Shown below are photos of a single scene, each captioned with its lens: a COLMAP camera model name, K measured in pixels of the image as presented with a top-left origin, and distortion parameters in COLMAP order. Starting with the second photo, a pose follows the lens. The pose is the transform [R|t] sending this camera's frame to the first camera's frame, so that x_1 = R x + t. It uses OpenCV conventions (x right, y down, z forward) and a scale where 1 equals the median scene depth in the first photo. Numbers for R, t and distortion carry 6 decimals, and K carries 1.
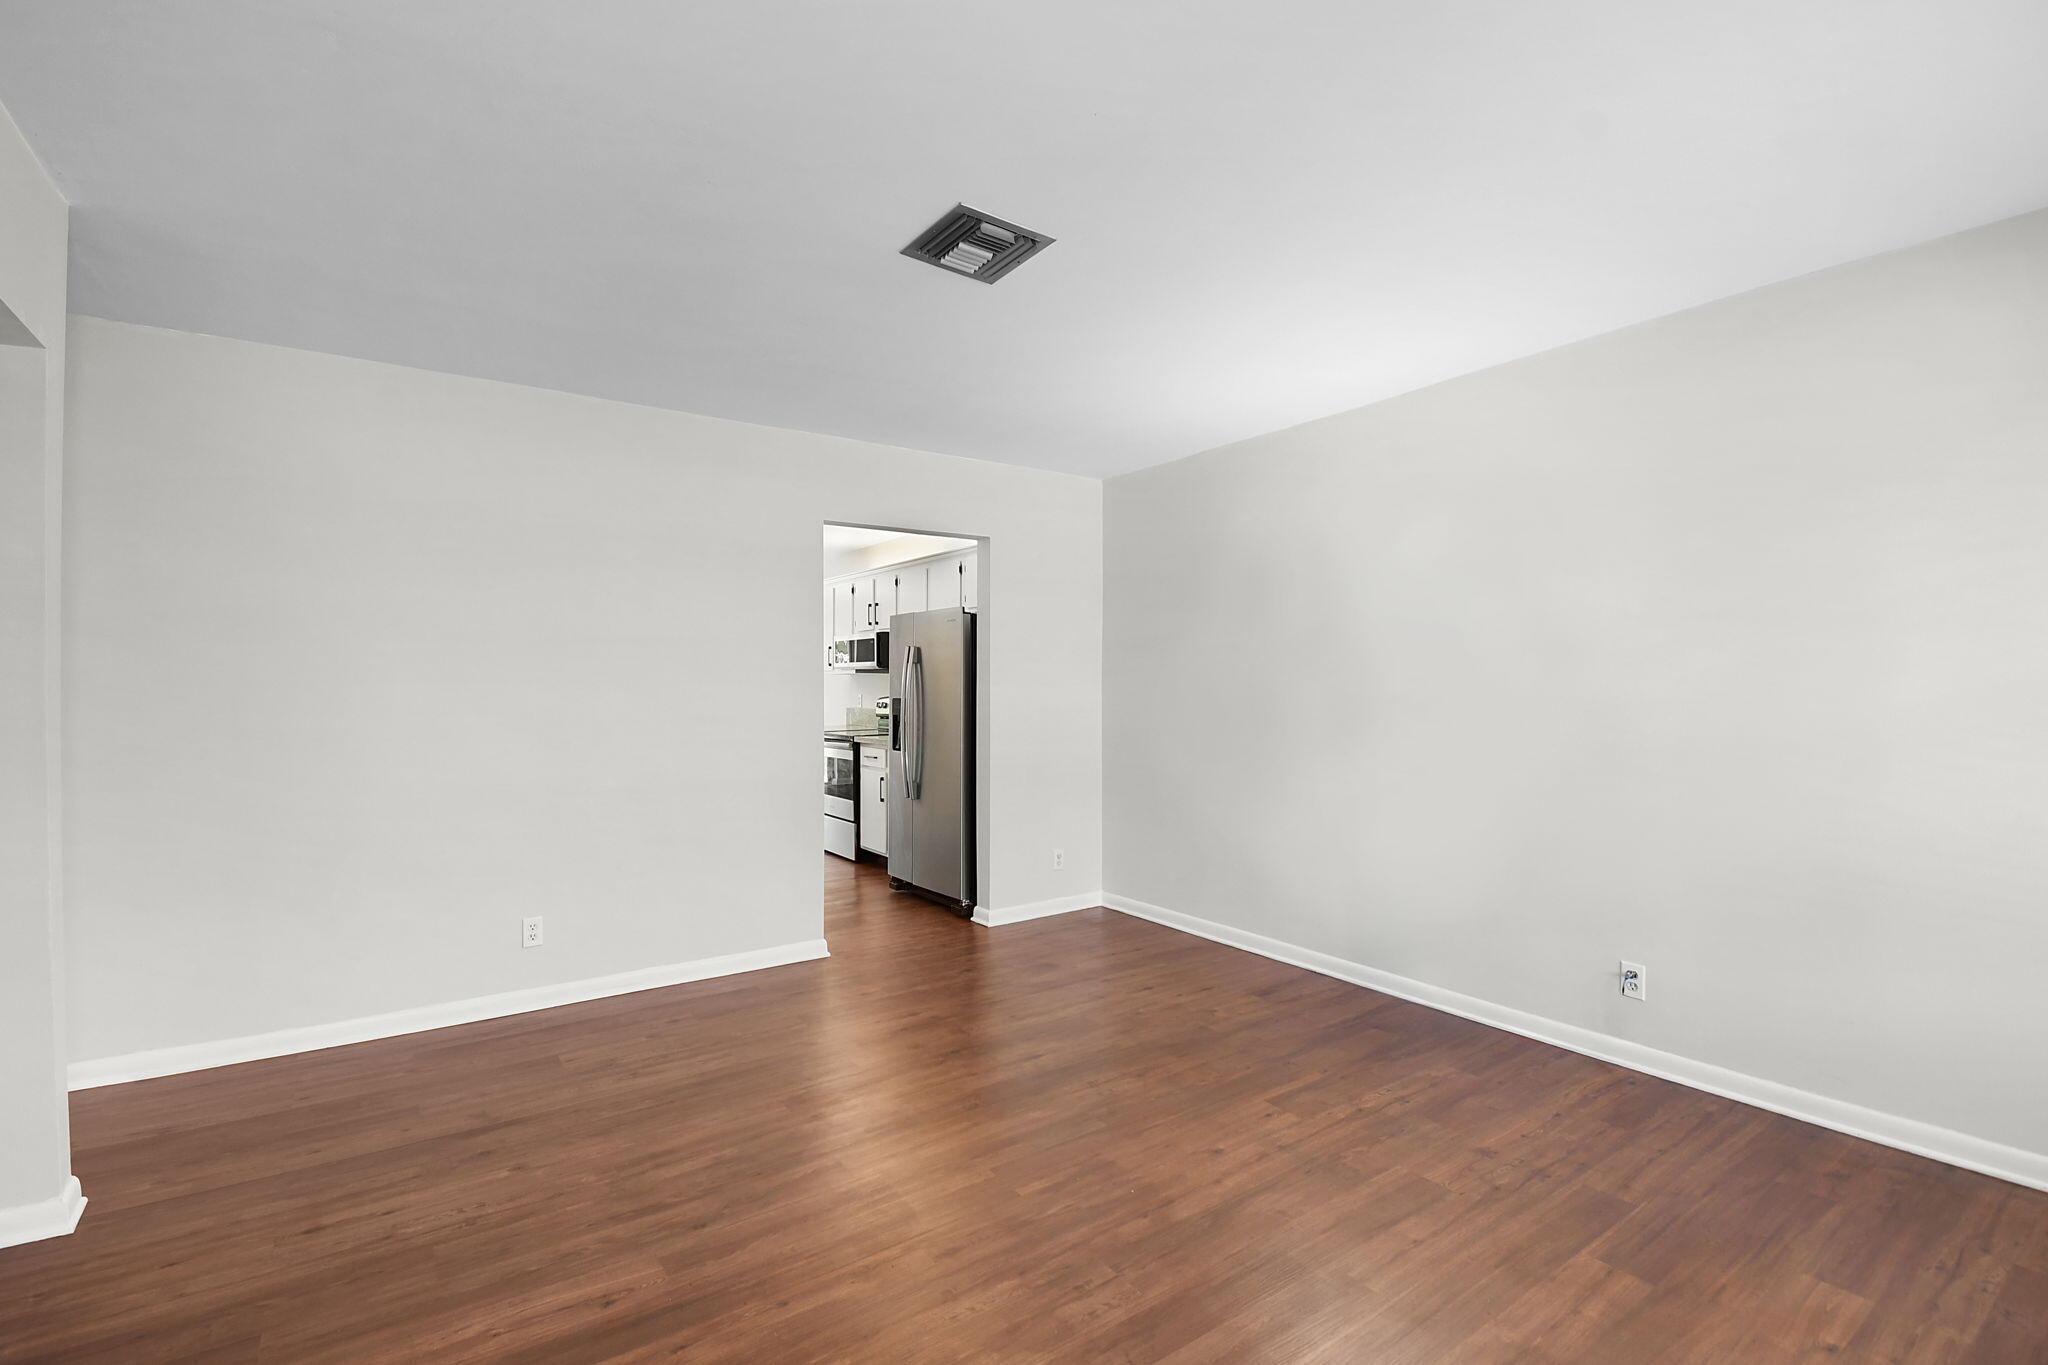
lens RADIAL K [[922.9, 0, 1002.8], [0, 922.9, 678.6], [0, 0, 1]] dist [0.034657, -0.032309]
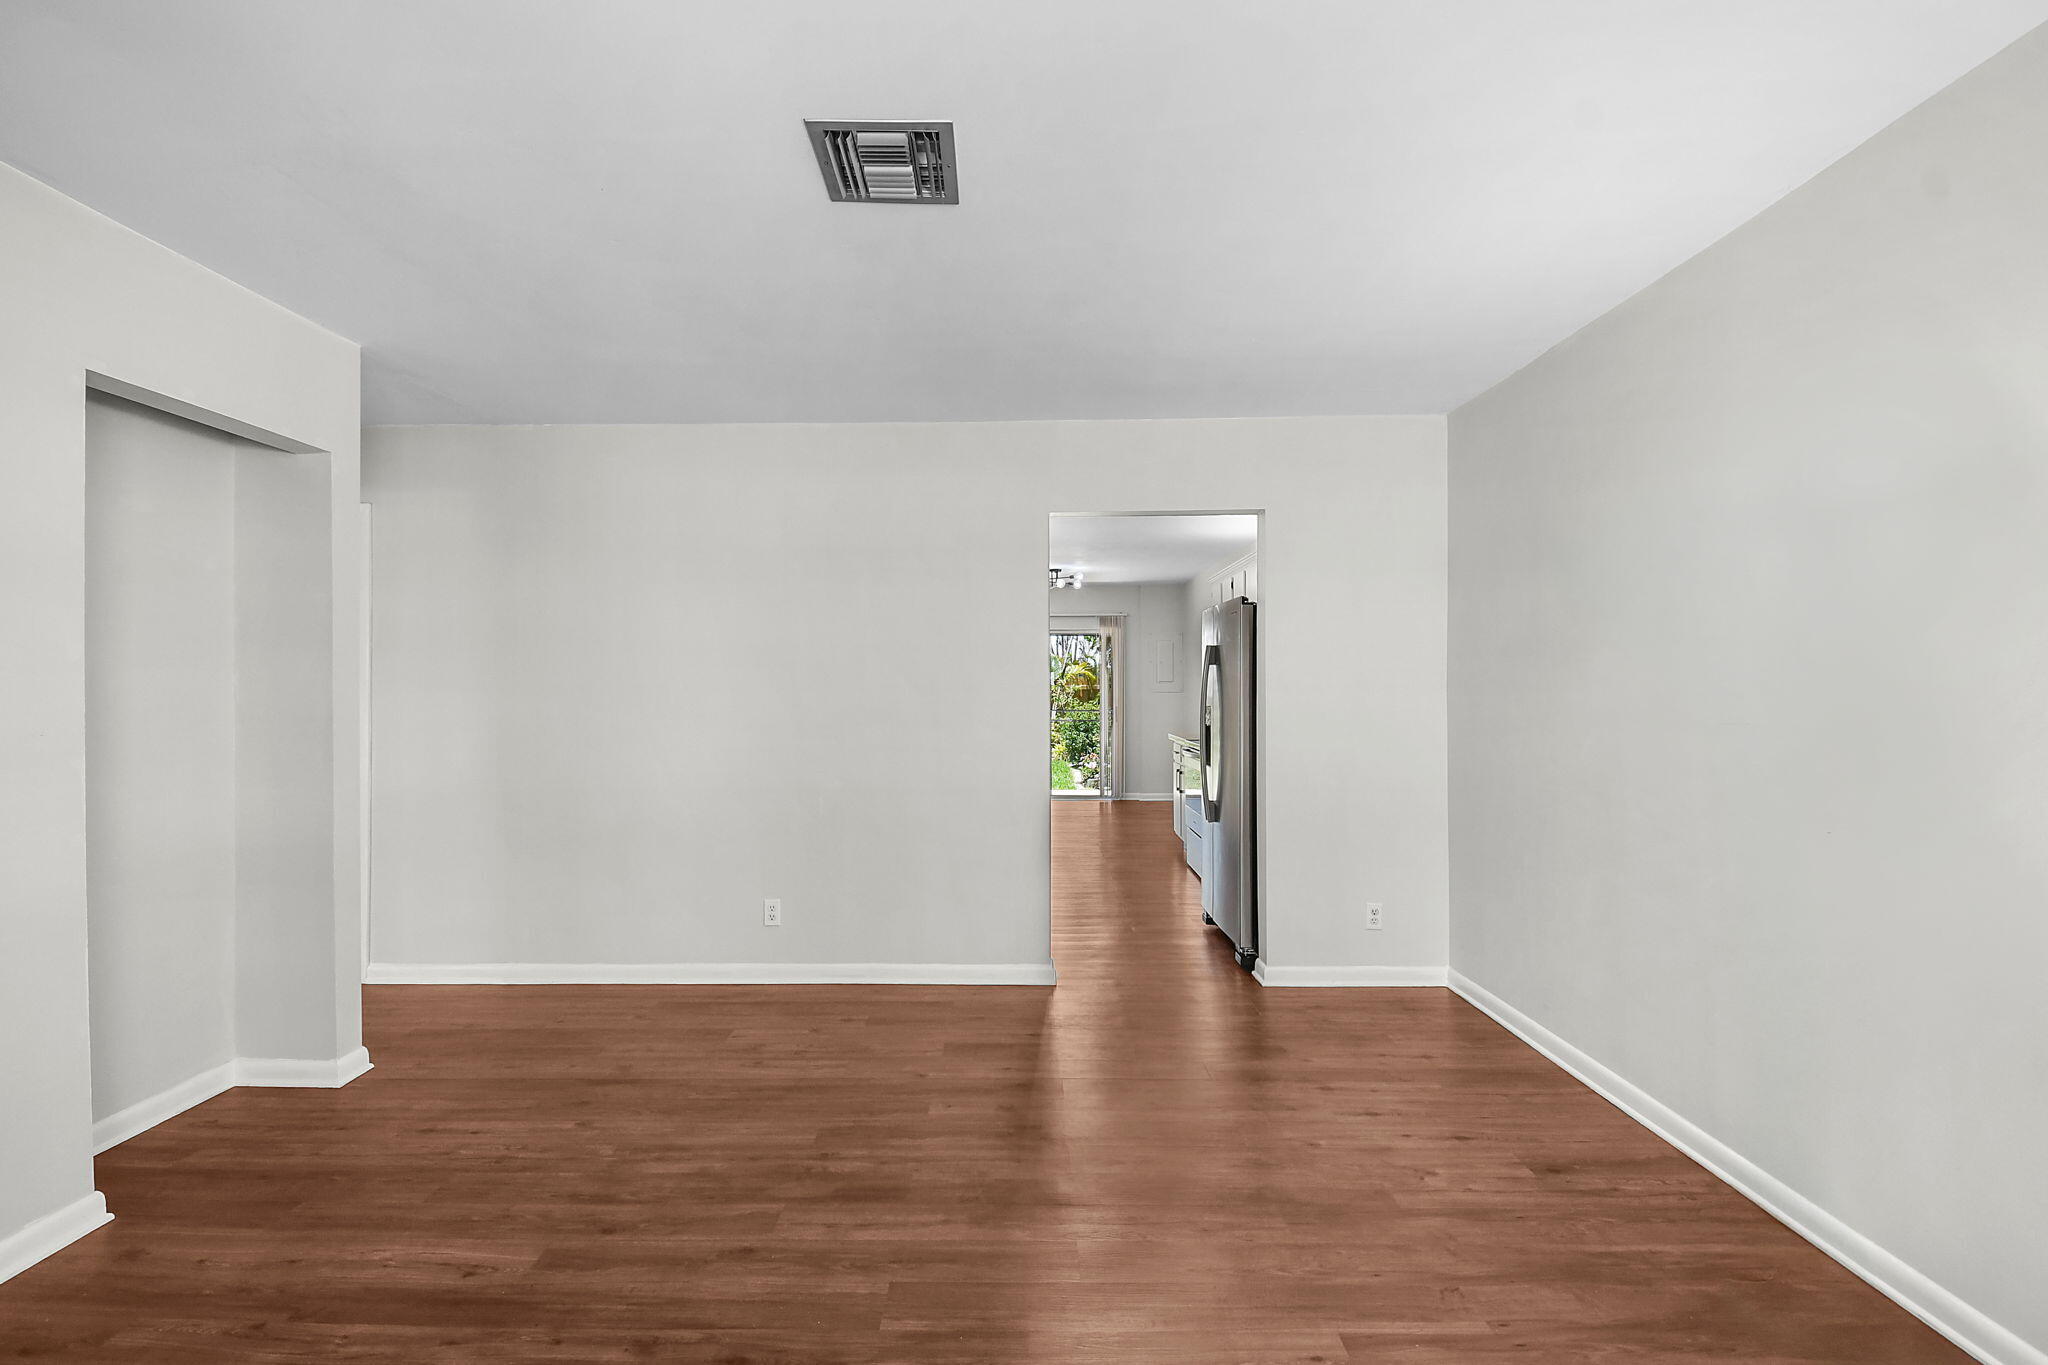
lens RADIAL K [[922.9, 0, 1002.8], [0, 922.9, 678.6], [0, 0, 1]] dist [0.034657, -0.032309]
pose [[0.810345, -0.007928, -0.585899, 0.463703], [0.005465, 0.999967, -0.005972, 0.000461], [0.585927, 0.001637, 0.810362, 0.329405]]
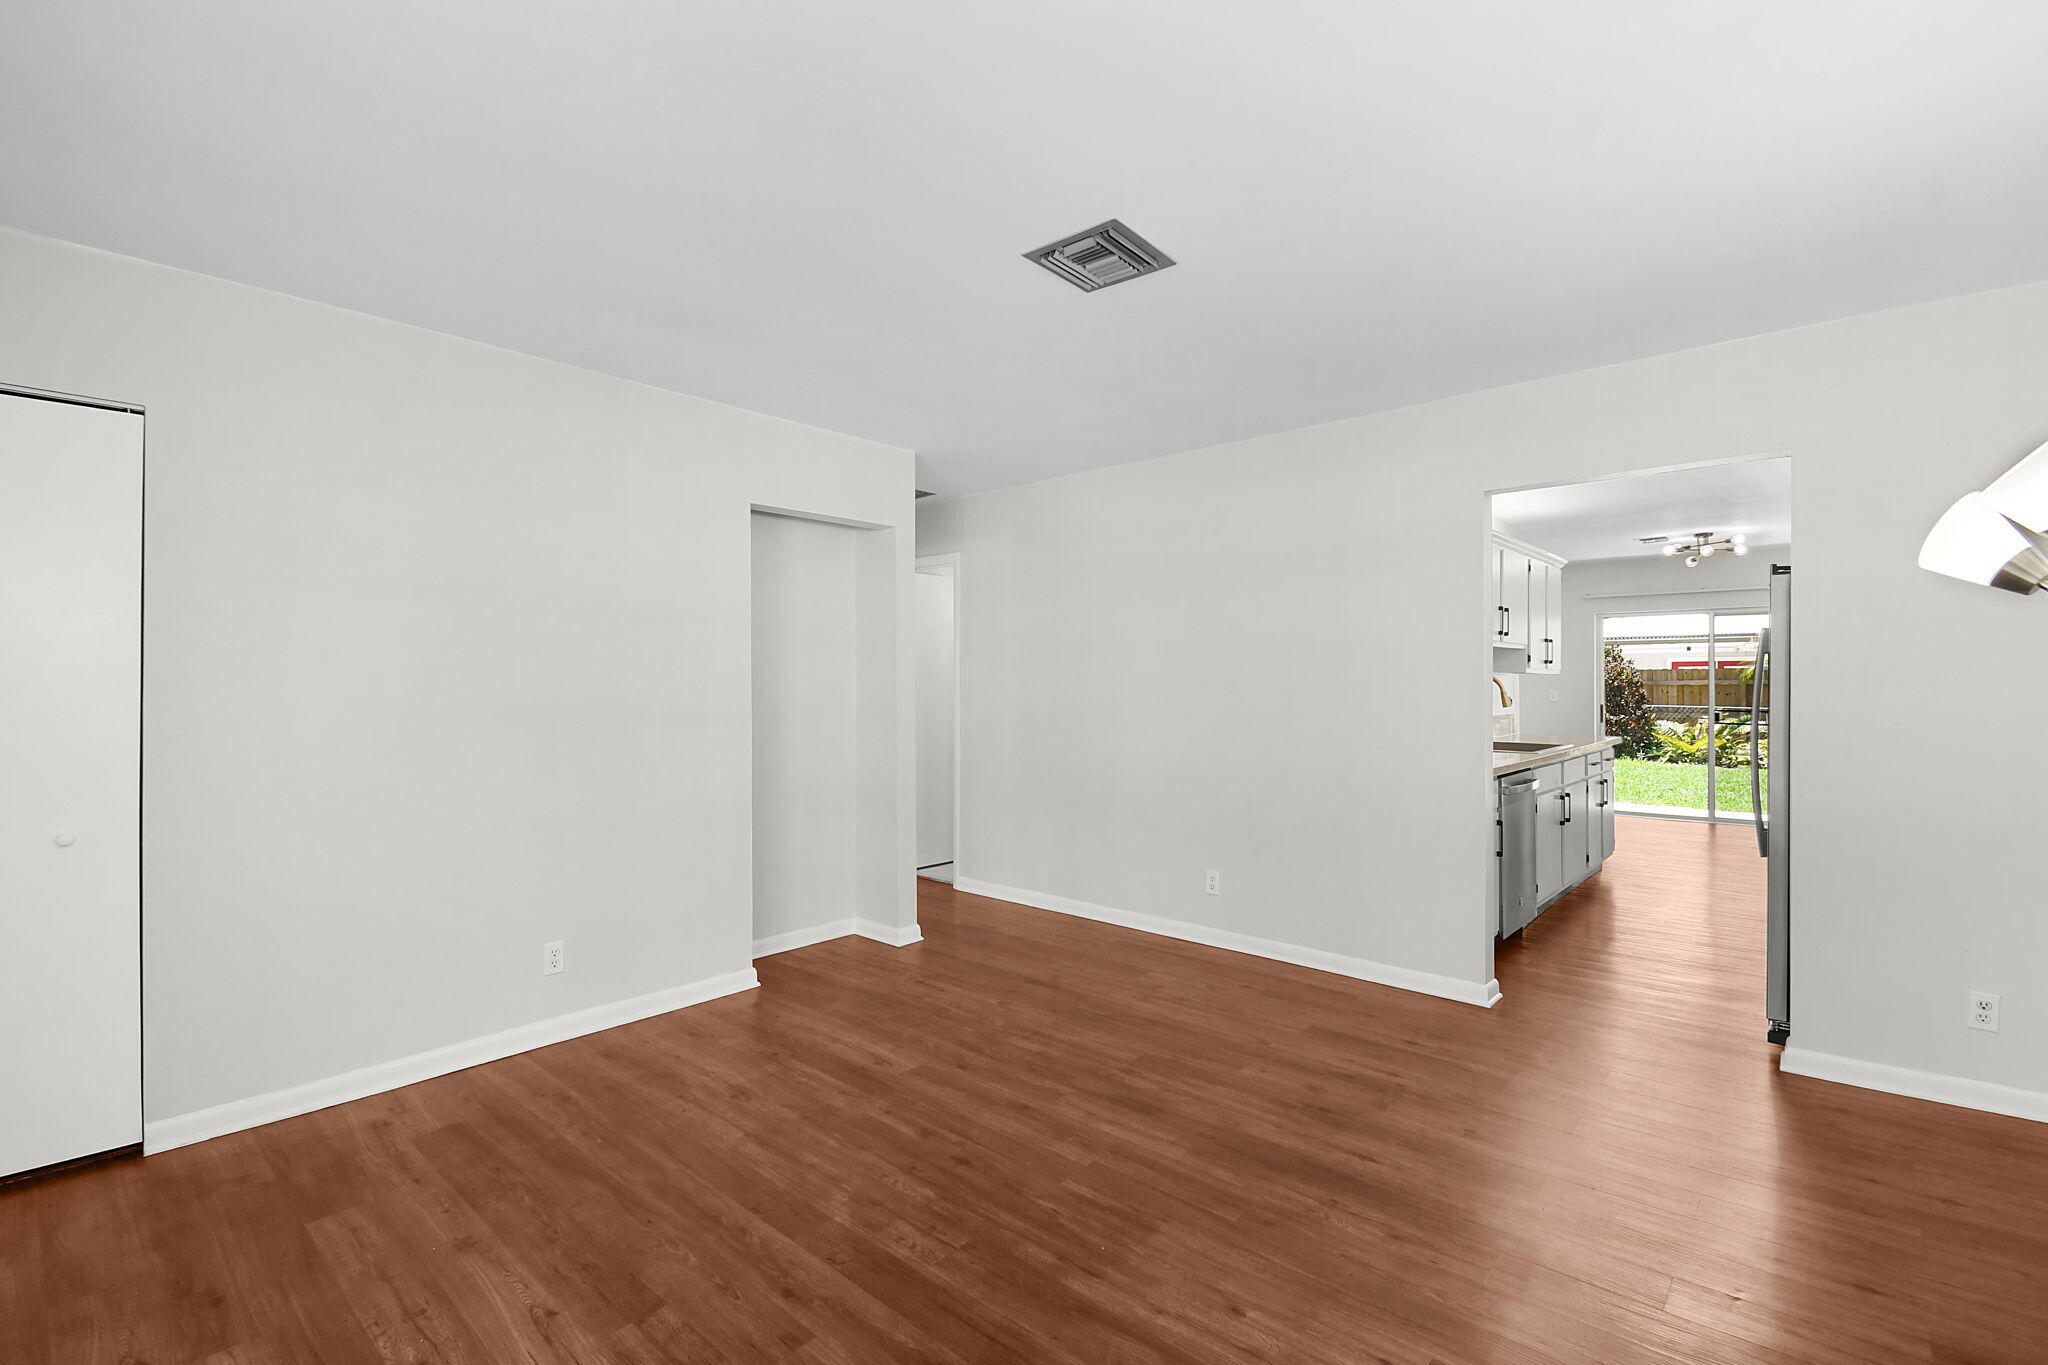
lens RADIAL K [[922.9, 0, 1002.8], [0, 922.9, 678.6], [0, 0, 1]] dist [0.034657, -0.032309]
pose [[0.216391, -0.002469, -0.976304, 0.809409], [0.004825, 0.999987, -0.001460, -0.000988], [0.976295, -0.004394, 0.216400, 0.574526]]
